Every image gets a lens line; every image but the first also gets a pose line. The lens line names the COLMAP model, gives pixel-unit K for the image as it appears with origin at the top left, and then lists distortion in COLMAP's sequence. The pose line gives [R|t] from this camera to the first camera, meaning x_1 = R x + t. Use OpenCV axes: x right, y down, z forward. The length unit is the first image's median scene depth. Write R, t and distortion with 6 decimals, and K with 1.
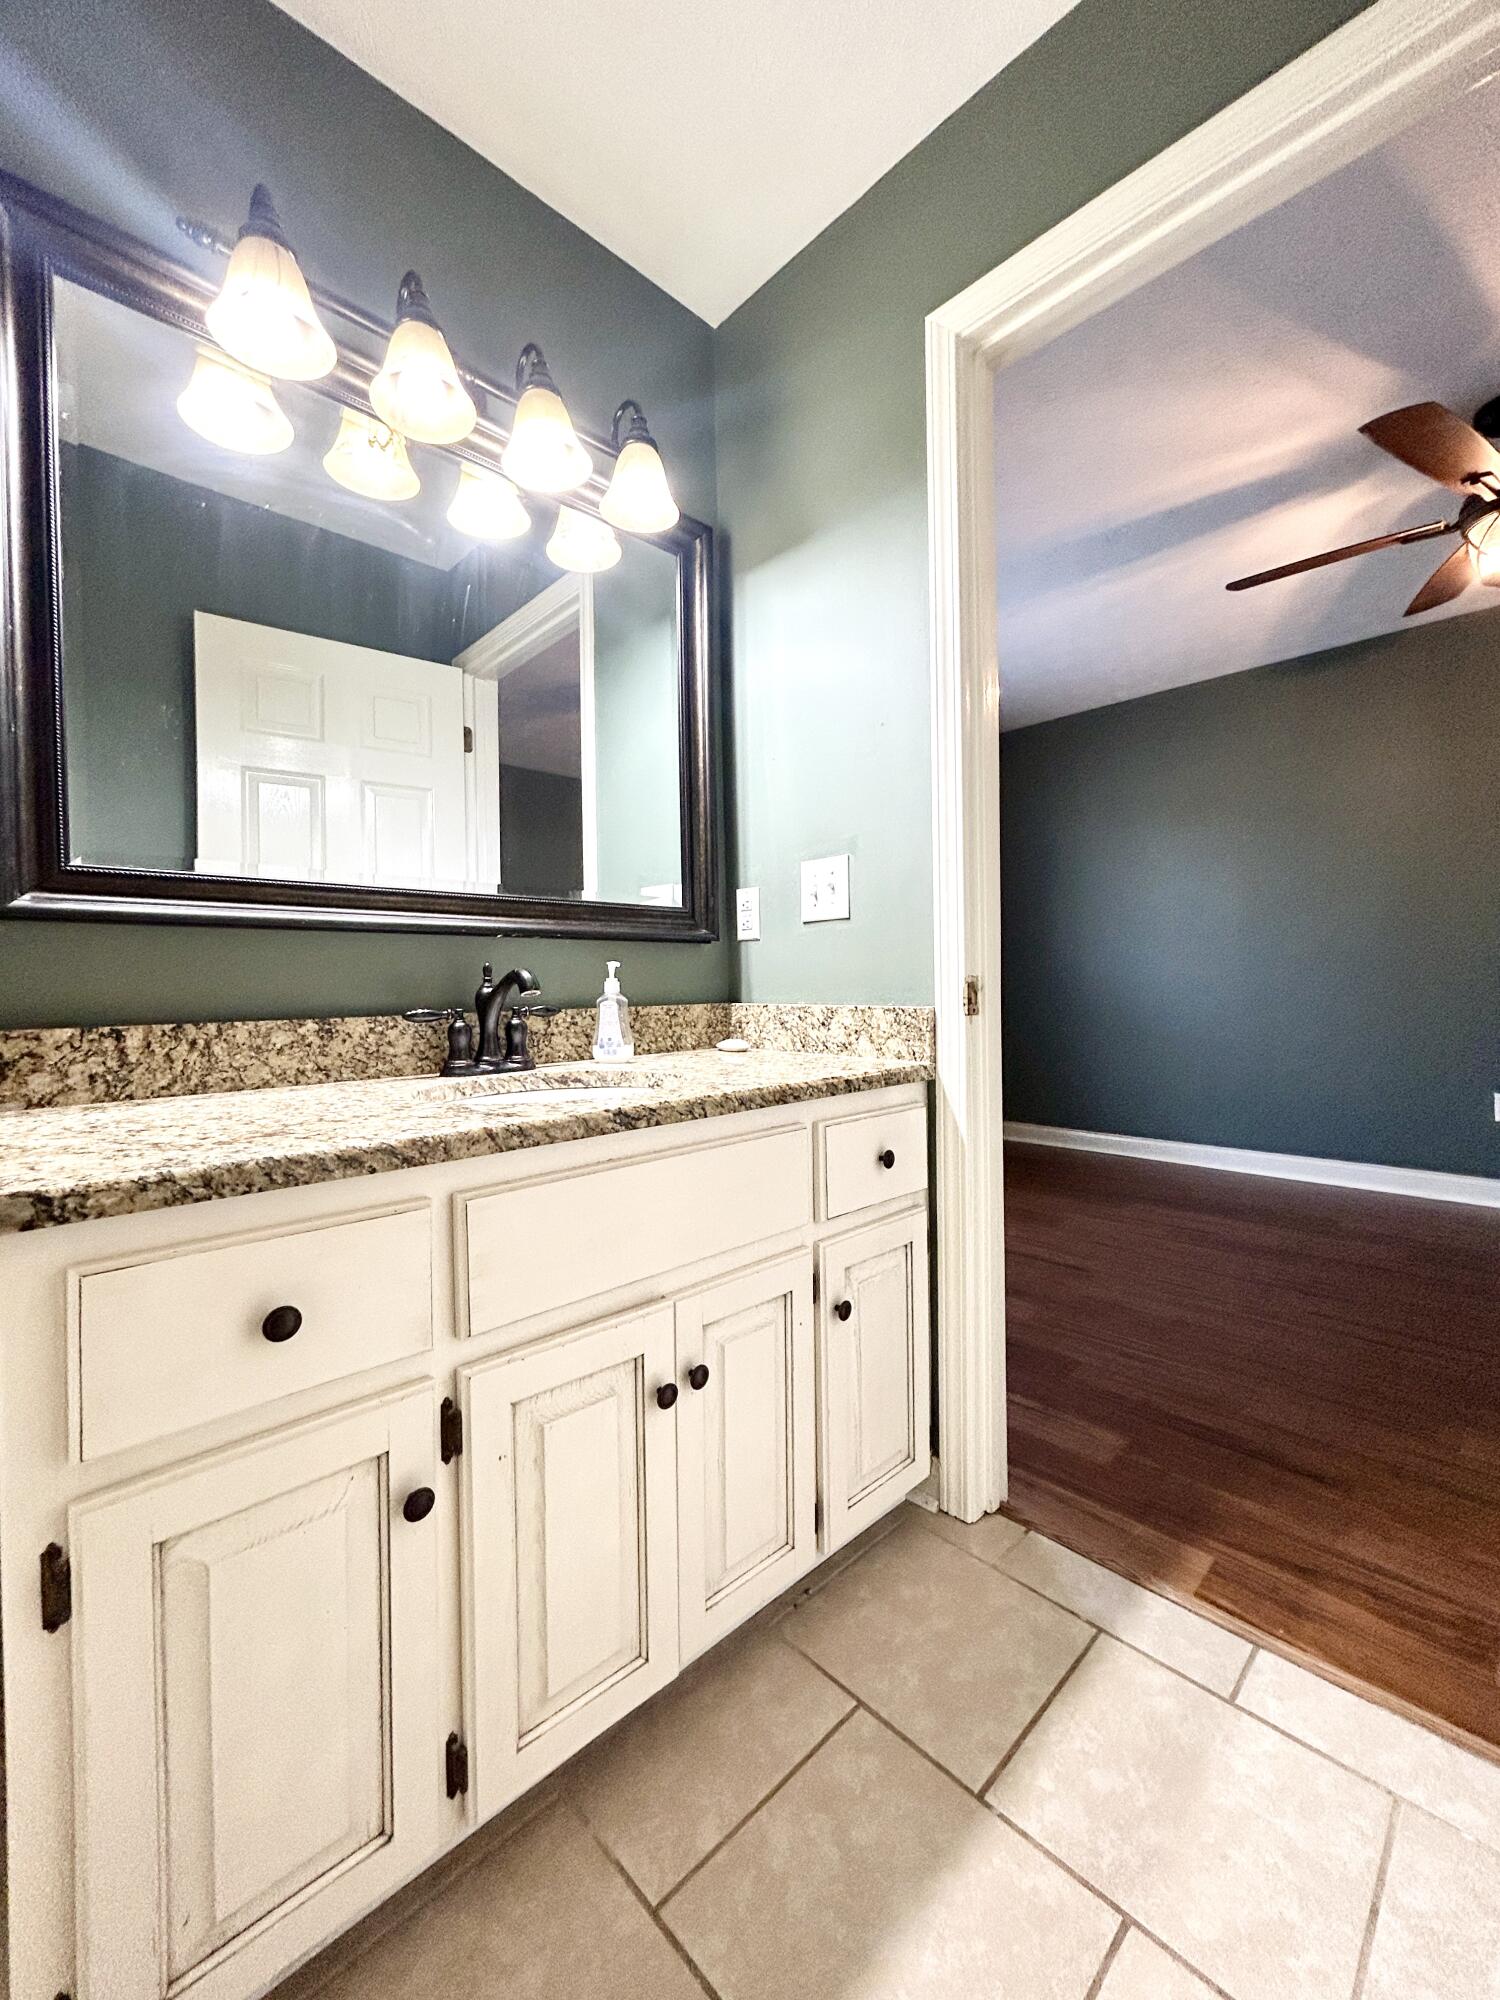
lens RADIAL K [[810.9, 0, 756.2], [0, 810.9, 987.6], [0, 0, 1]] dist [0.001957, 0.000704]
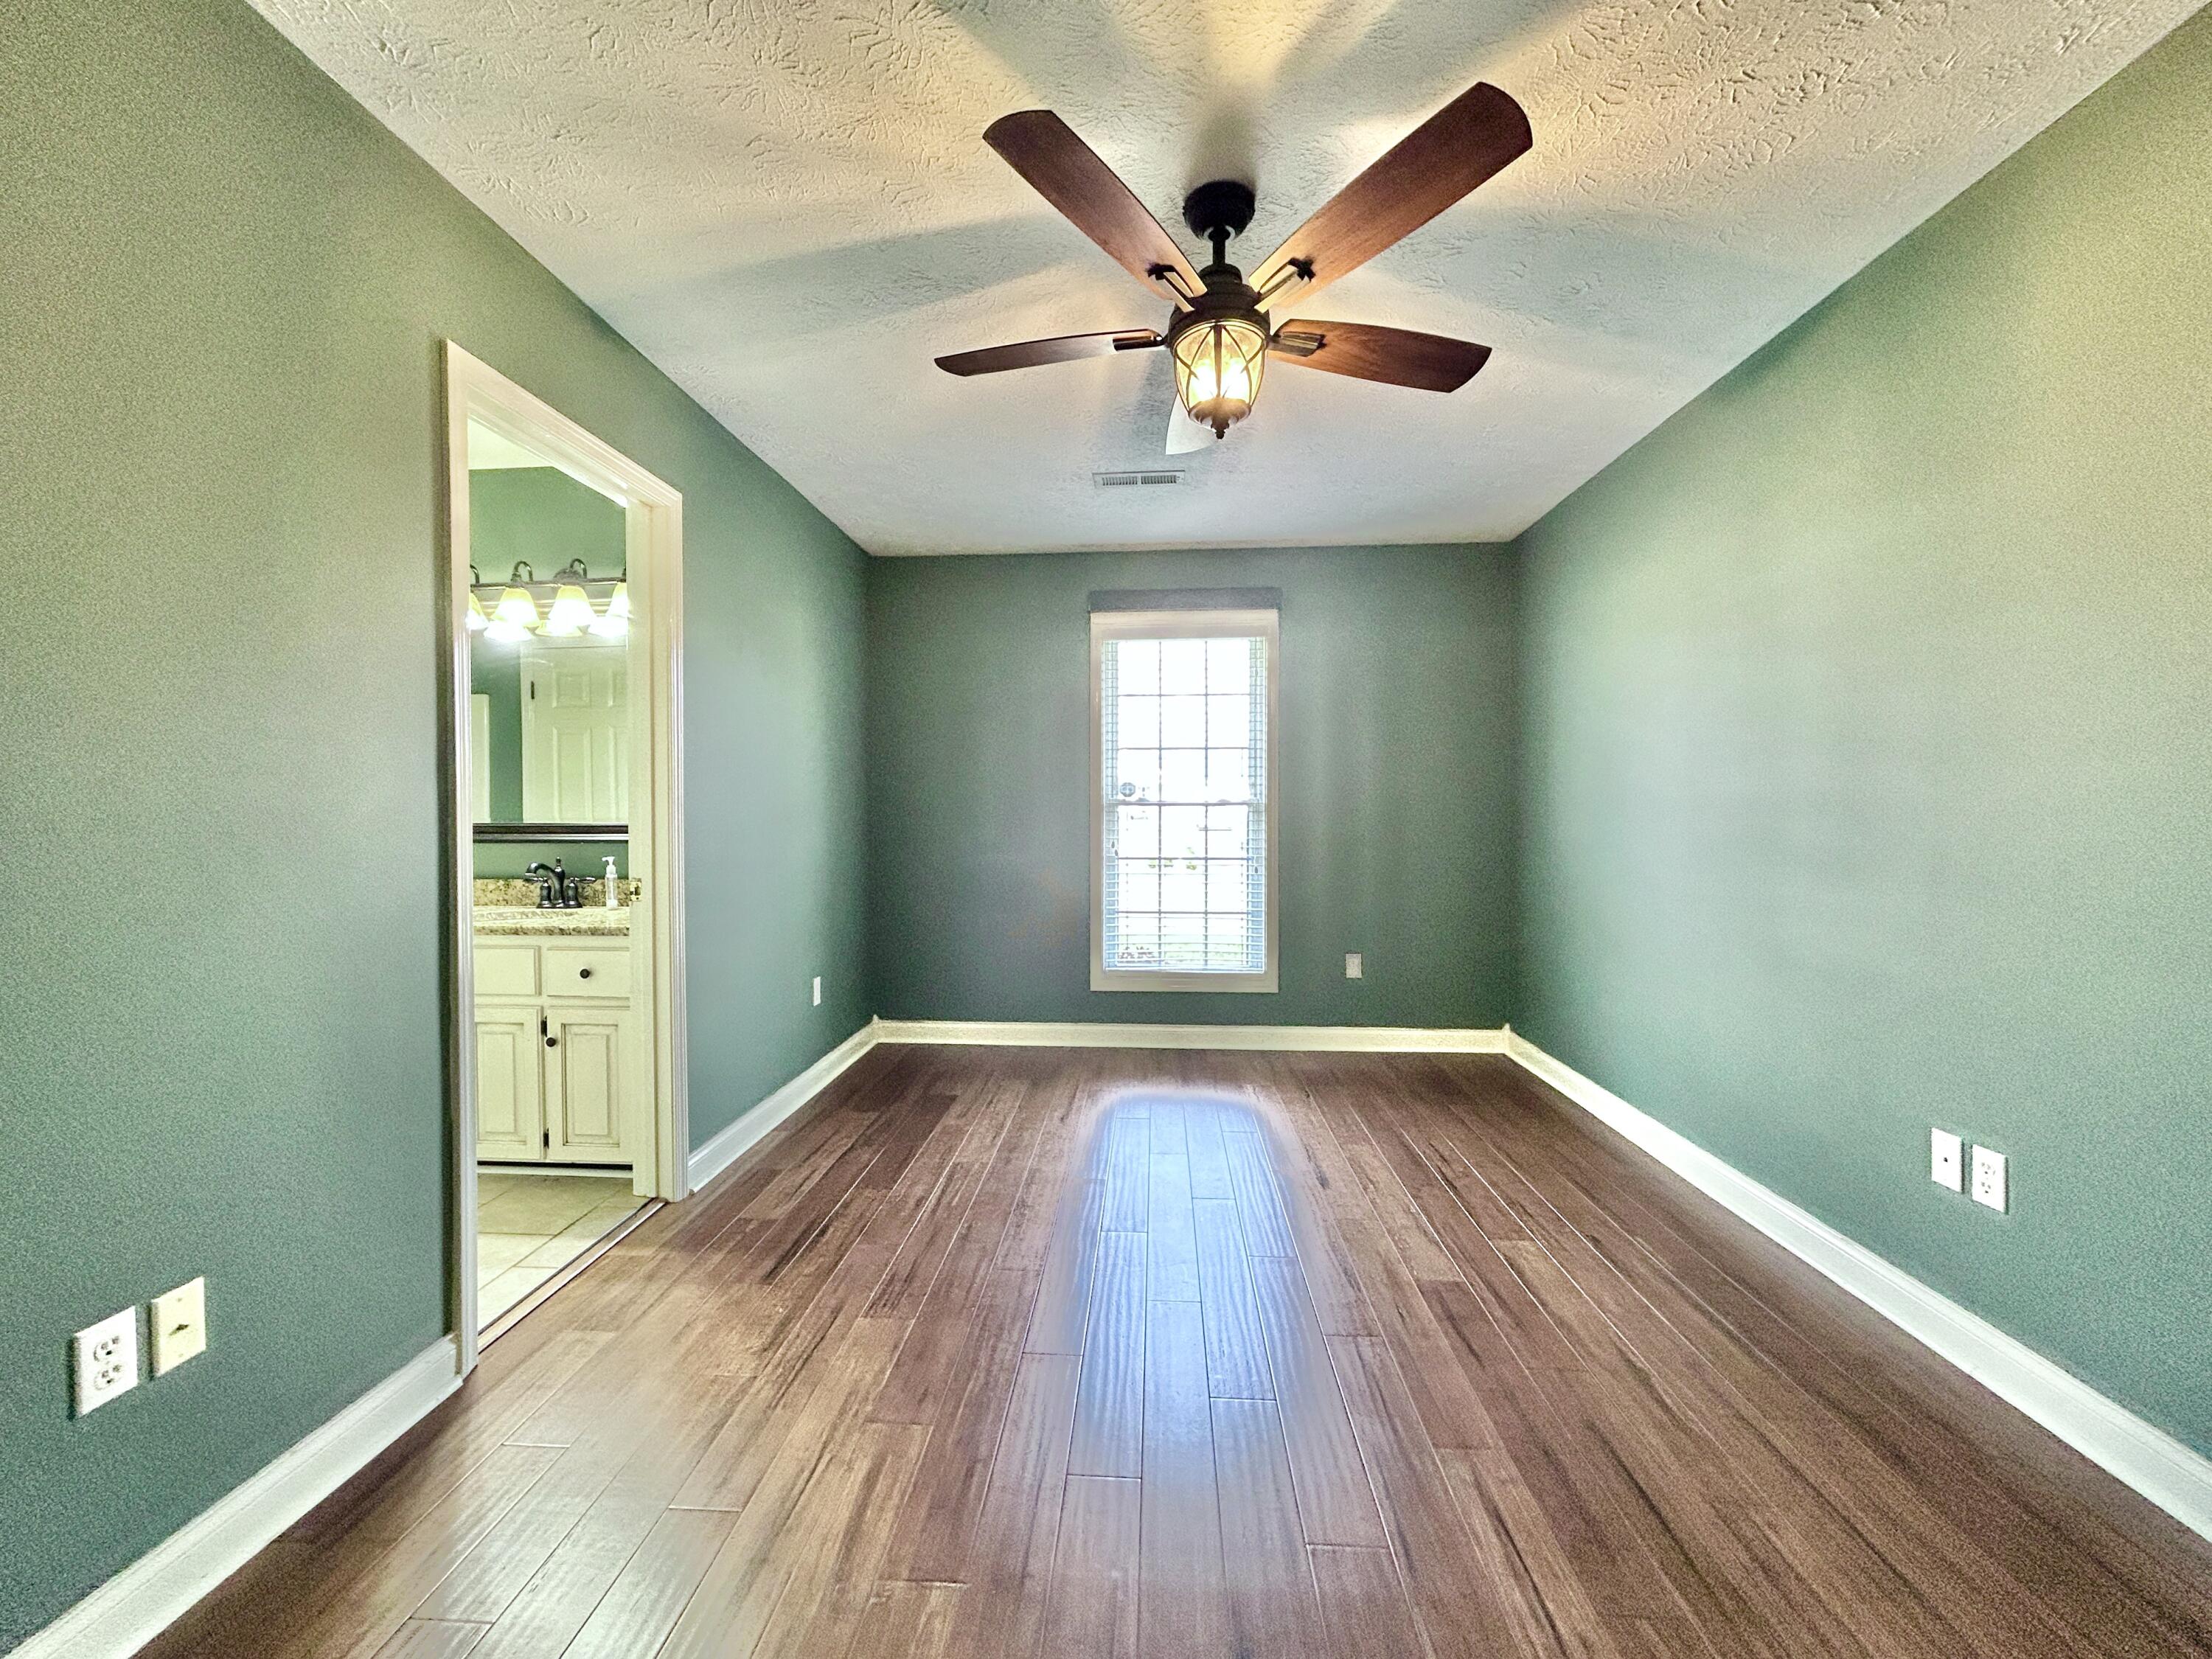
lens RADIAL K [[886.7, 0, 1094.8], [0, 886.7, 827.0], [0, 0, 1]] dist [0.001624, 0.000382]
pose [[0.663701, 0.025031, -0.747579, 2.664844], [-0.010412, 0.999652, 0.024228, -0.205092], [0.747925, -0.008297, 0.663731, 0.561723]]
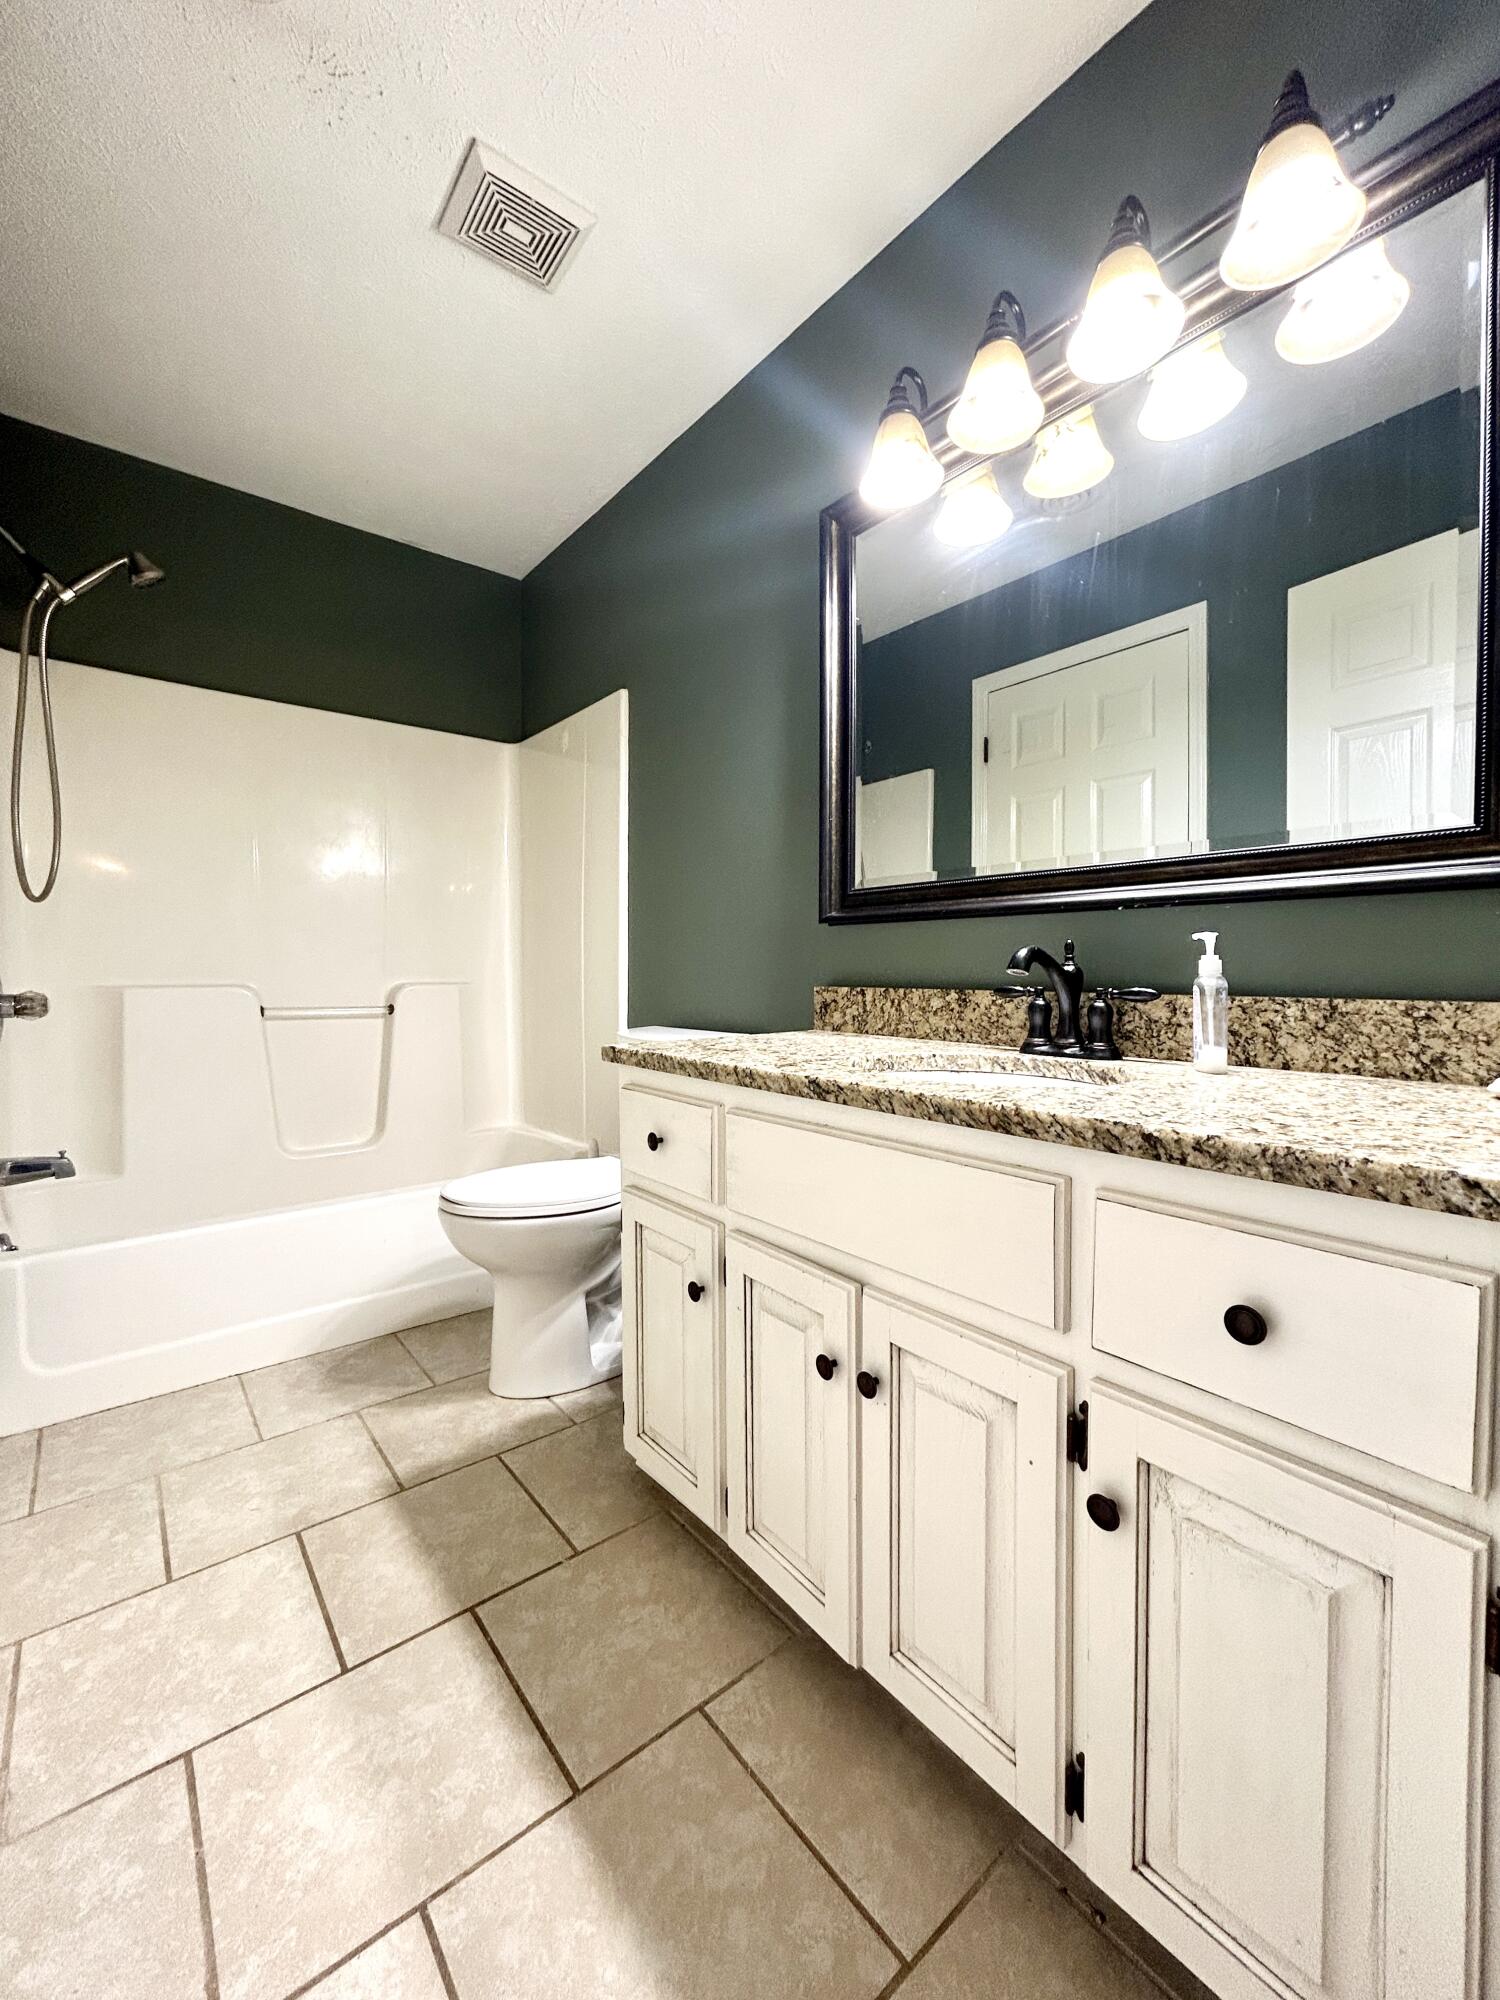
lens RADIAL K [[801.7, 0, 743.1], [0, 801.7, 993.4], [0, 0, 1]] dist [0.001624, 0.000382]
pose [[-0.099259, 0.042172, -0.994168, 0.711177], [-0.006913, 0.999048, 0.043069, -0.006199], [0.995038, 0.011147, -0.098873, 0.802322]]
